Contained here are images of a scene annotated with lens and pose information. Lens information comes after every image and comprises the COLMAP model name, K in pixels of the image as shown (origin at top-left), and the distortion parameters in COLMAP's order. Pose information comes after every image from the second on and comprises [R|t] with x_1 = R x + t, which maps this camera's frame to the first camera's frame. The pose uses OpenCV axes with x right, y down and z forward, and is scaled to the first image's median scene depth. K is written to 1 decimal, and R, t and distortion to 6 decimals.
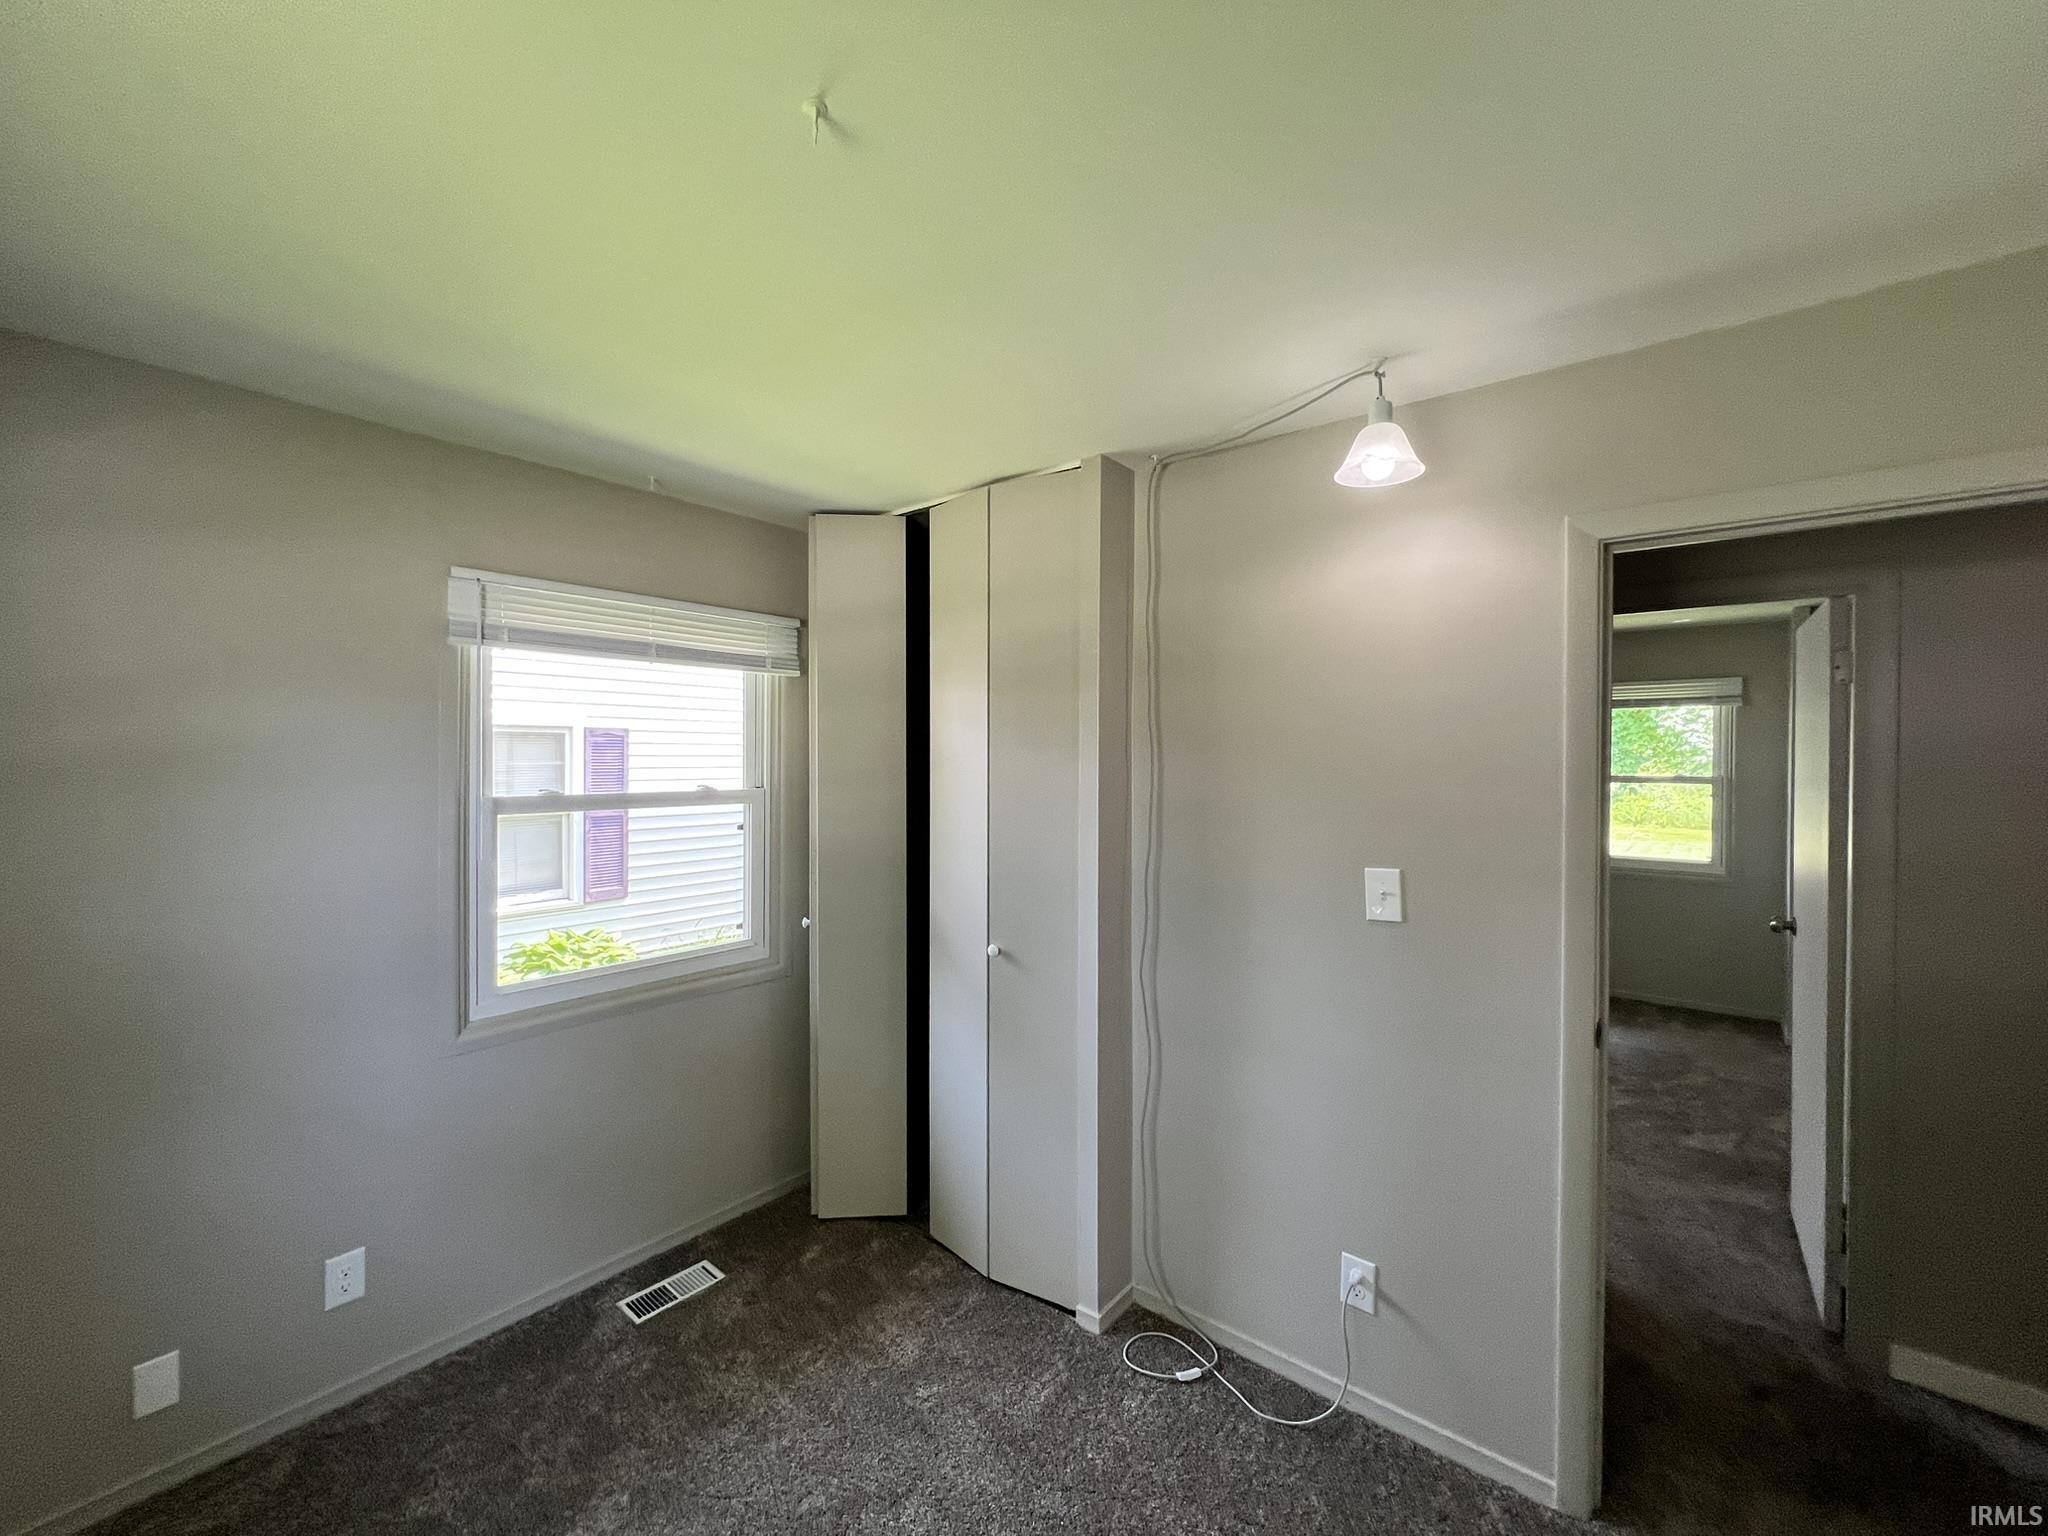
lens RADIAL K [[815.3, 0, 1030.6], [0, 815.3, 764.3], [0, 0, 1]] dist [-0.000936, -0.000013]
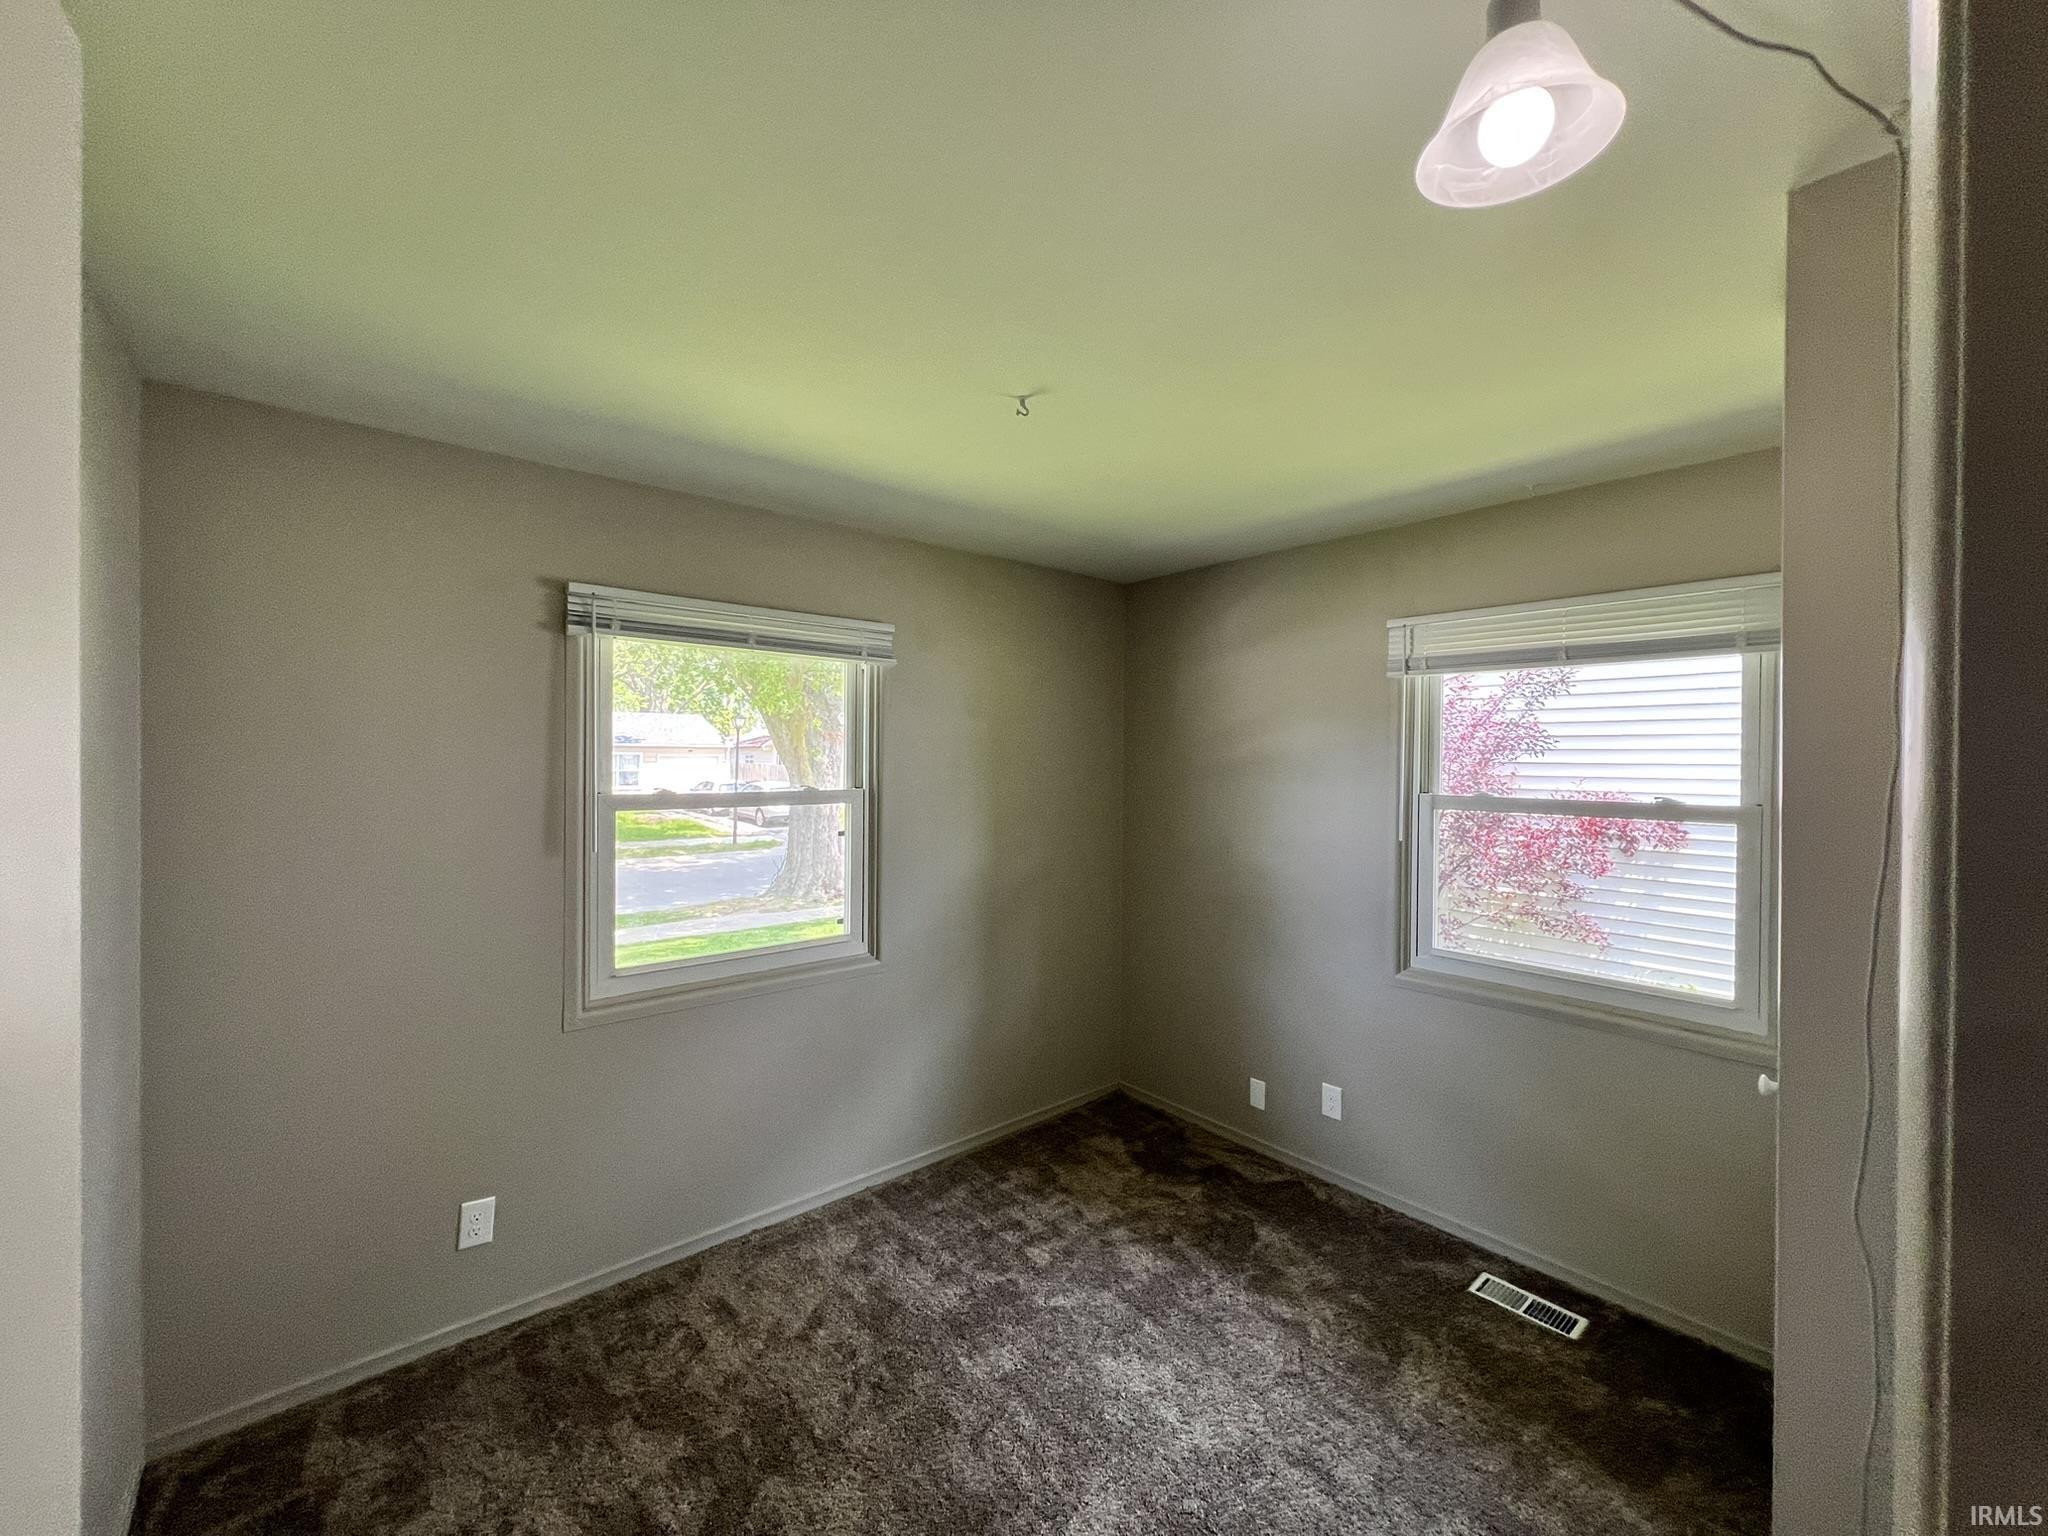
lens RADIAL K [[815.3, 0, 1030.6], [0, 815.3, 764.3], [0, 0, 1]] dist [-0.000936, -0.000013]
pose [[-0.168178, 0.002815, -0.985753, 0.677817], [-0.016247, 0.999852, 0.005627, -0.002769], [0.985623, 0.016962, -0.168107, 0.610425]]
